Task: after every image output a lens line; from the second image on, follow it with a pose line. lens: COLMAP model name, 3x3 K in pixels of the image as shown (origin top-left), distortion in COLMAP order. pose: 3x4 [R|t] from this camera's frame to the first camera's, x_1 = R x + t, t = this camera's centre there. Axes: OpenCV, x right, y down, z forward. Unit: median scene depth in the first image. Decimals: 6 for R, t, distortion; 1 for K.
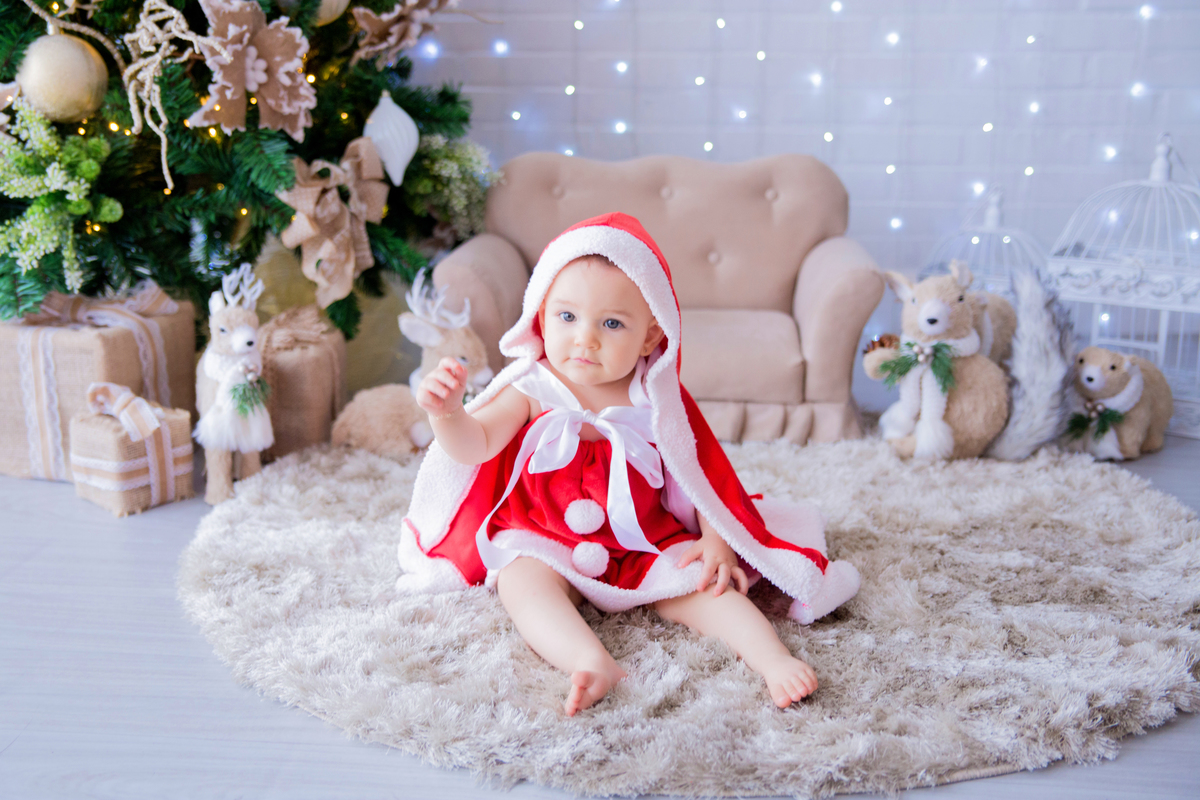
lens RADIAL K [[1498.8, 0, 591.9], [0, 1498.8, 414.3], [0, 0, 1]] dist [0.057061, 0.000000]
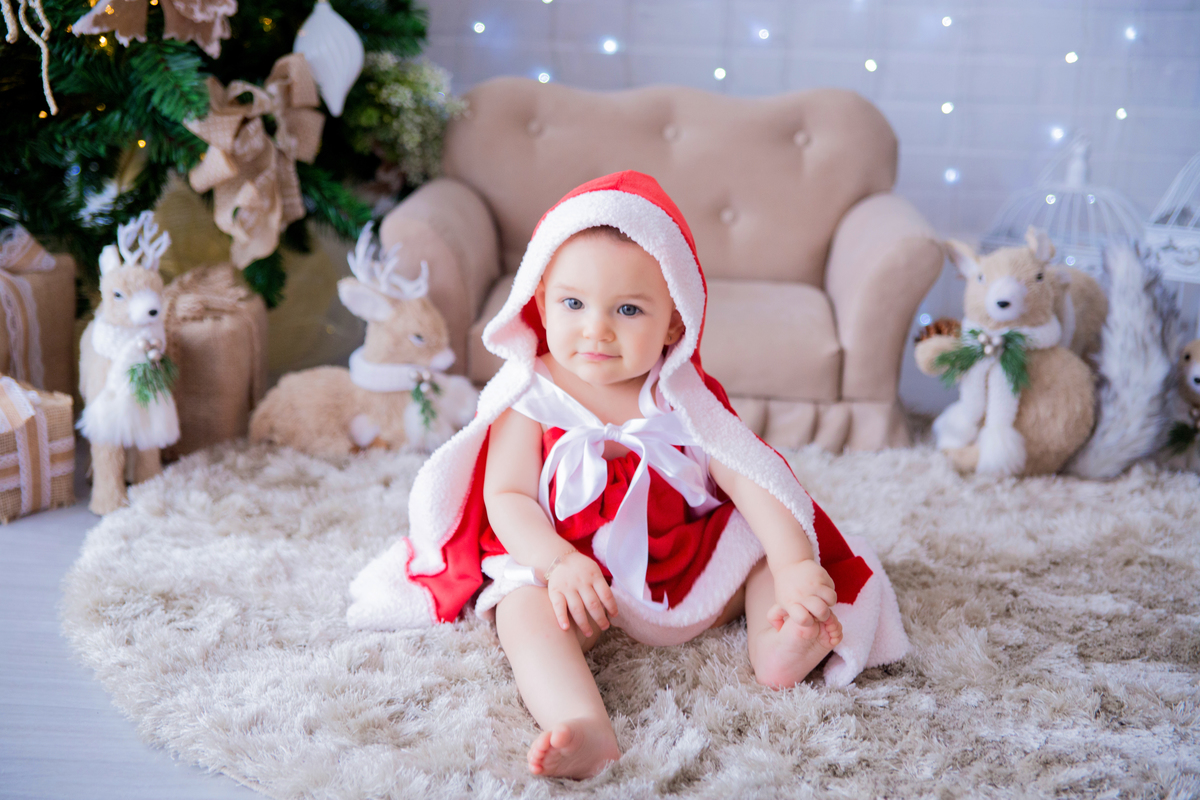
lens RADIAL K [[1902.9, 0, 592.0], [0, 1902.9, 414.8], [0, 0, 1]] dist [0.165495, 0.000000]
pose [[0.999301, 0.022151, 0.030106, -0.022722], [-0.022452, 0.999701, 0.009679, -0.007552], [-0.029883, -0.010348, 0.999500, -0.019901]]
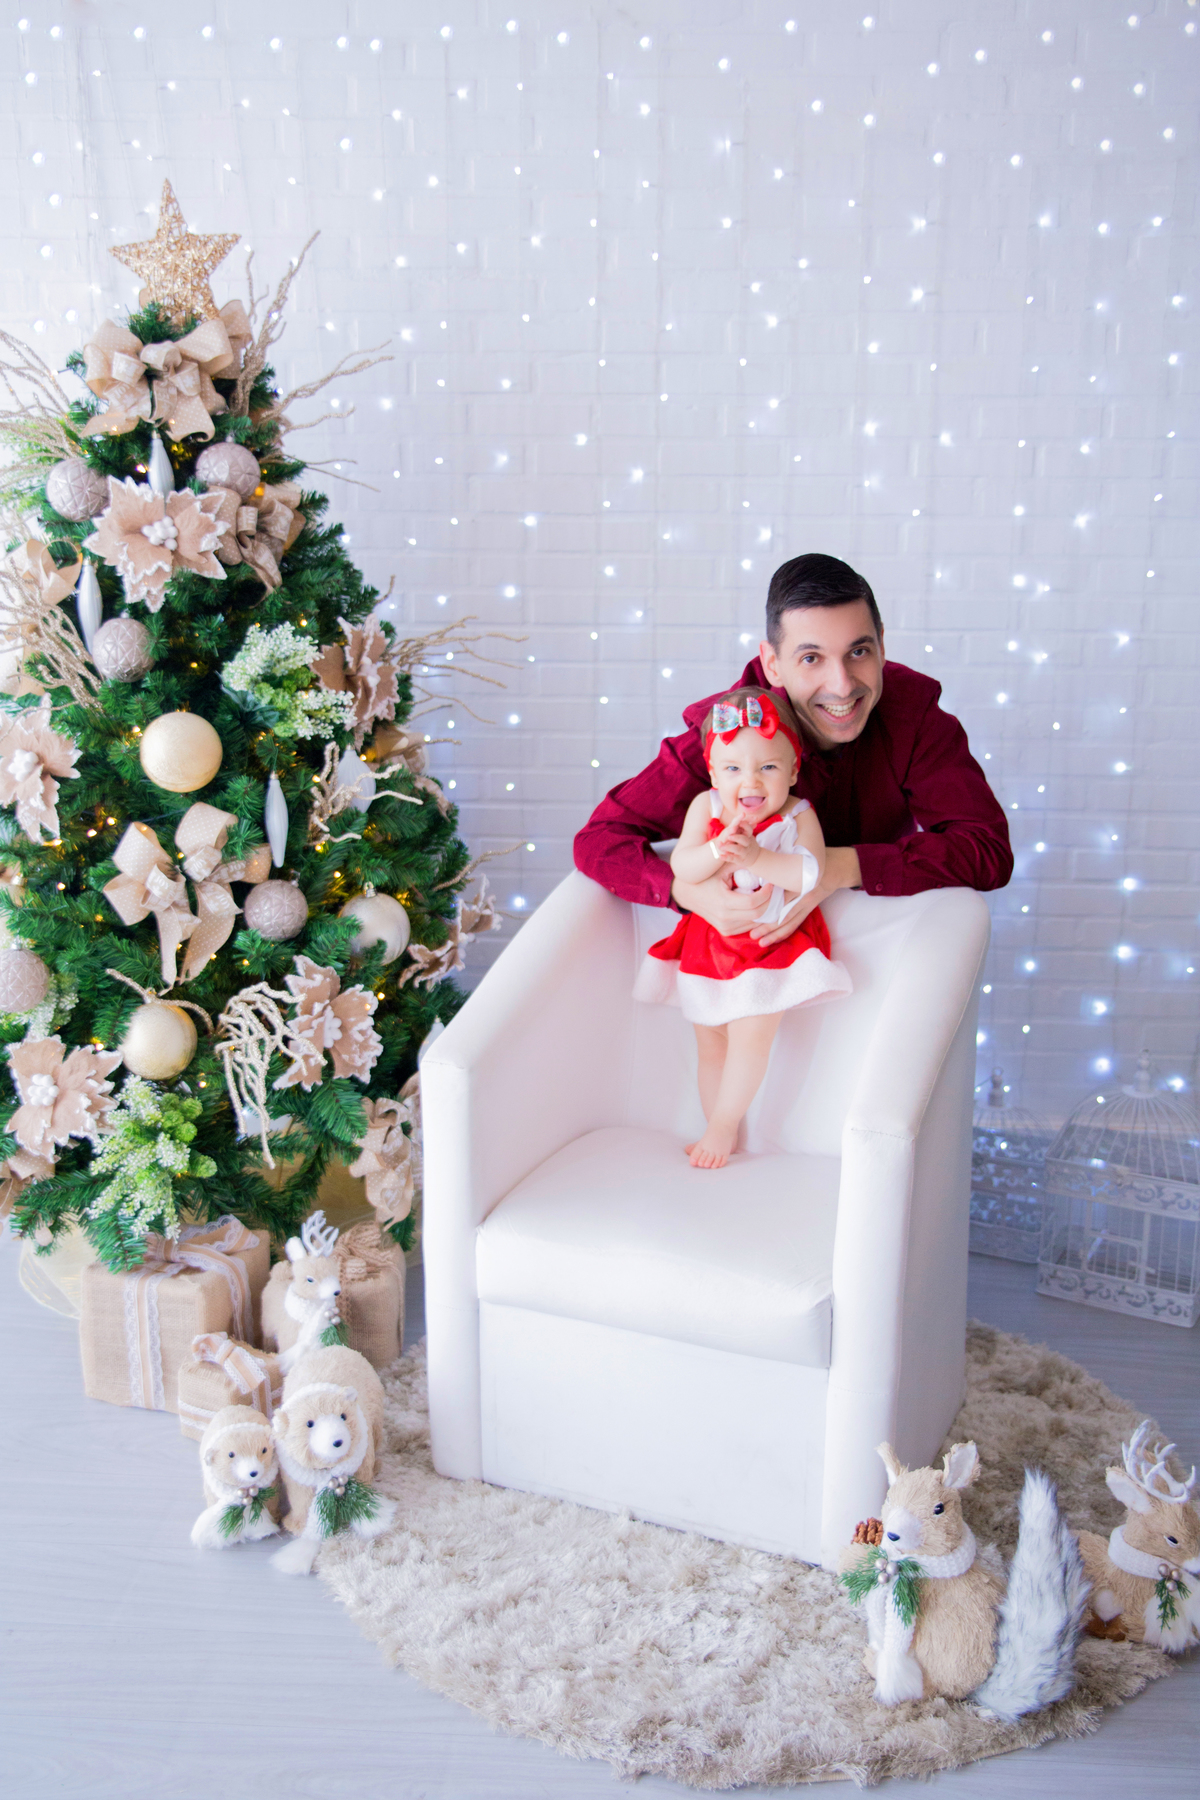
lens RADIAL K [[1828.6, 0, 591.9], [0, 1828.6, 925.6], [0, 0, 1]] dist [-0.027231, 0.000000]
pose [[0.998758, -0.009184, 0.048968, -0.097369], [0.010224, 0.999727, -0.021019, -0.271818], [-0.048761, 0.021494, 0.998579, -0.339143]]
